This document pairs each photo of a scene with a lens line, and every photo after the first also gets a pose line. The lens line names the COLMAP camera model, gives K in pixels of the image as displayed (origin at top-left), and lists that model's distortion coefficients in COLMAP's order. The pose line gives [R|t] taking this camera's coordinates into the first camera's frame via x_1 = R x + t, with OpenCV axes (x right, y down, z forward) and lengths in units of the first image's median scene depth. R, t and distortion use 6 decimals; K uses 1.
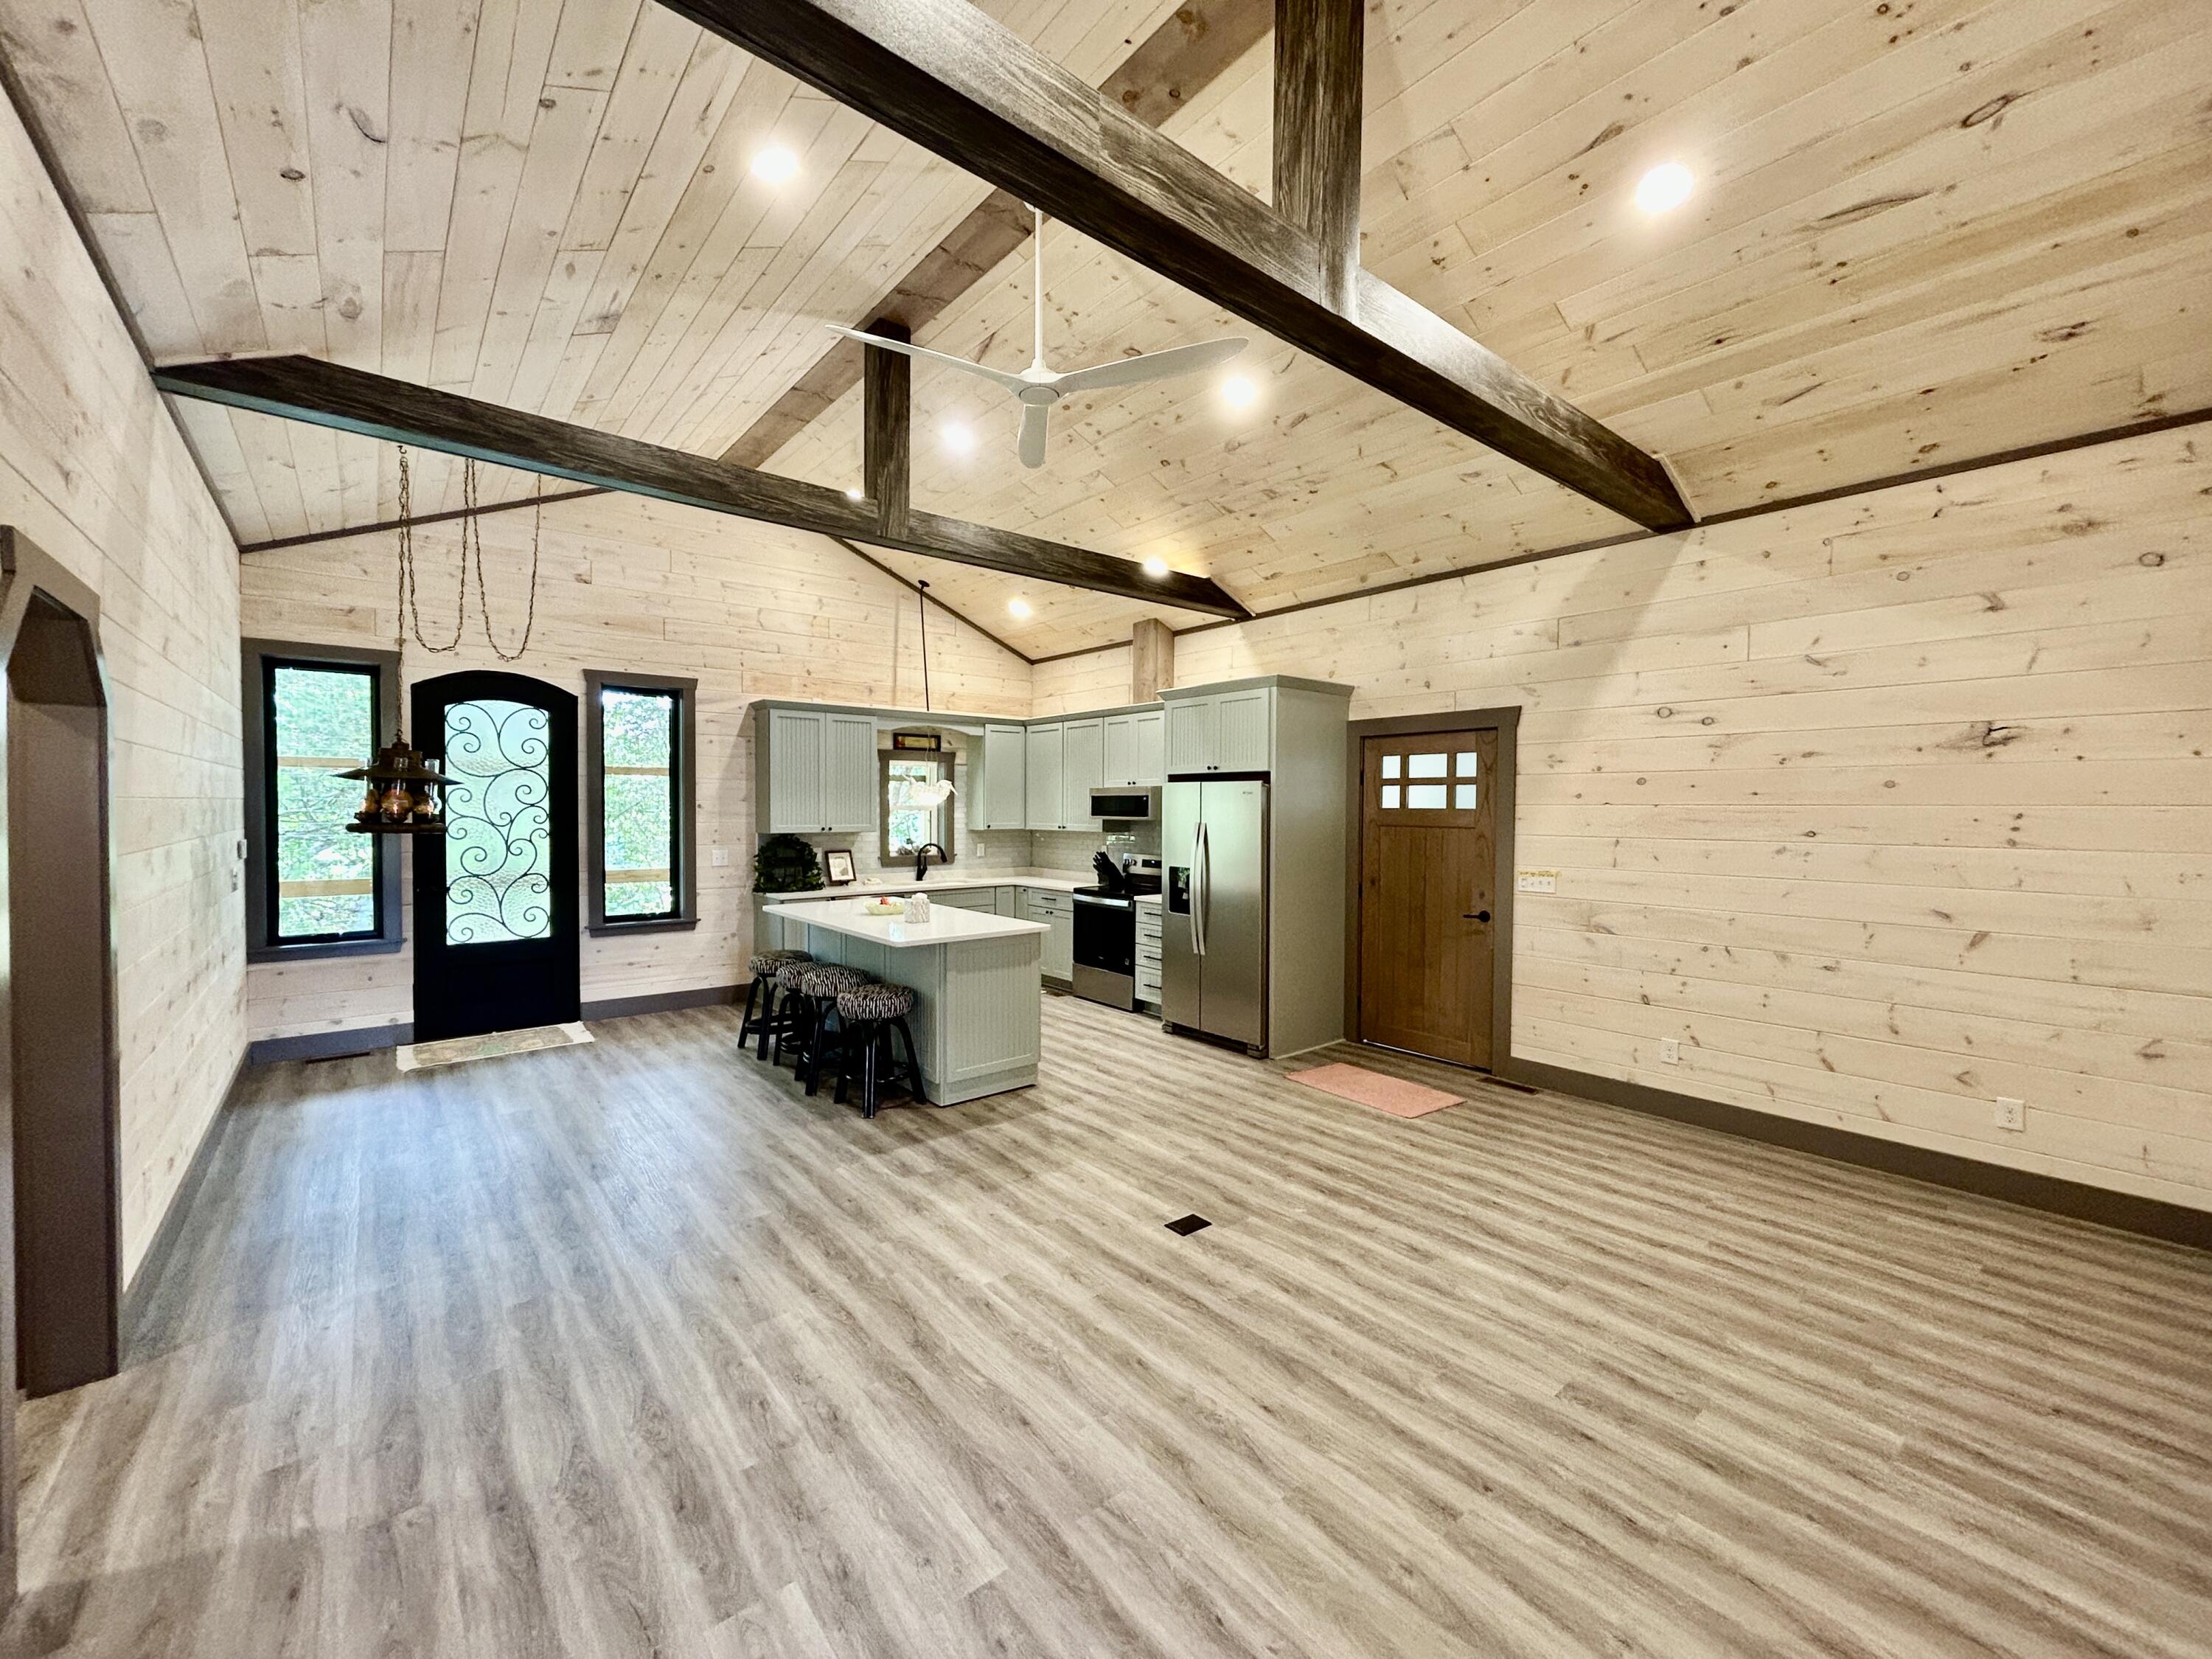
lens RADIAL K [[892.4, 0, 1095.0], [0, 892.4, 824.1], [0, 0, 1]] dist [-0.003442, 0.002698]
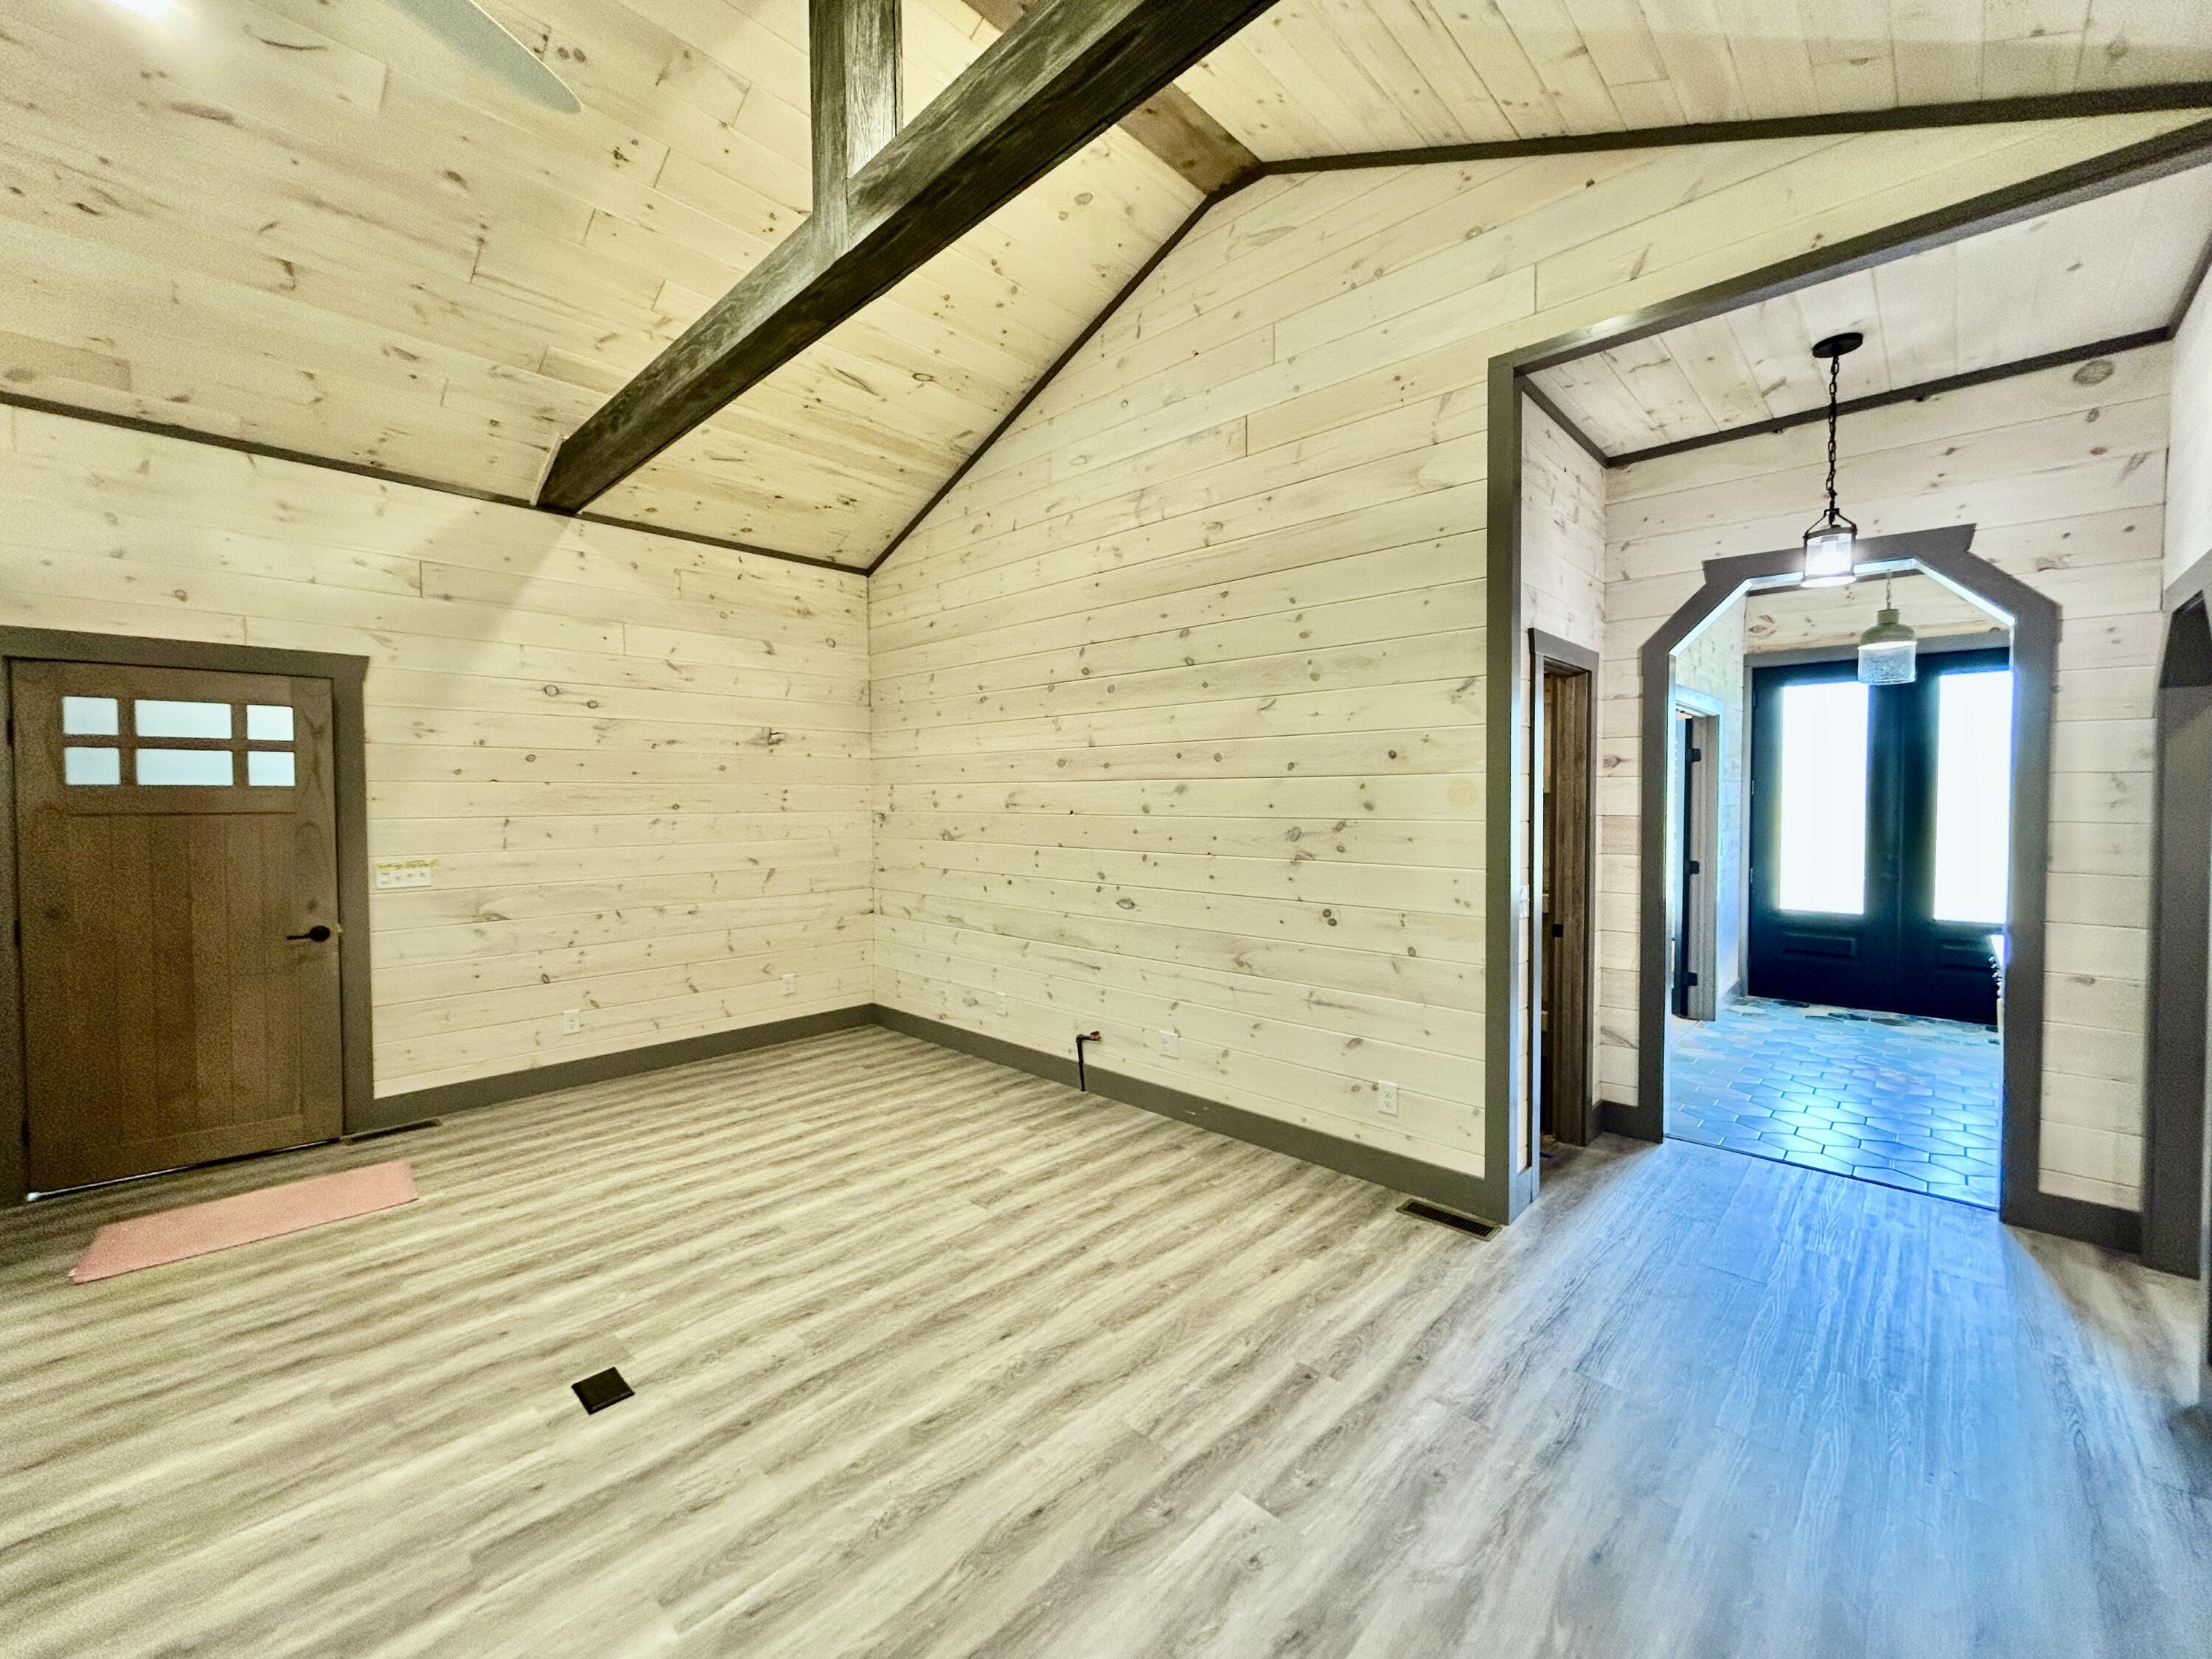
lens RADIAL K [[892.4, 0, 1096.3], [0, 892.4, 826.1], [0, 0, 1]] dist [-0.003442, 0.002698]
pose [[-0.124555, -0.037155, 0.991517, -0.413239], [0.022830, 0.998927, 0.040301, 0.001120], [-0.991950, 0.027656, -0.123573, 0.482725]]
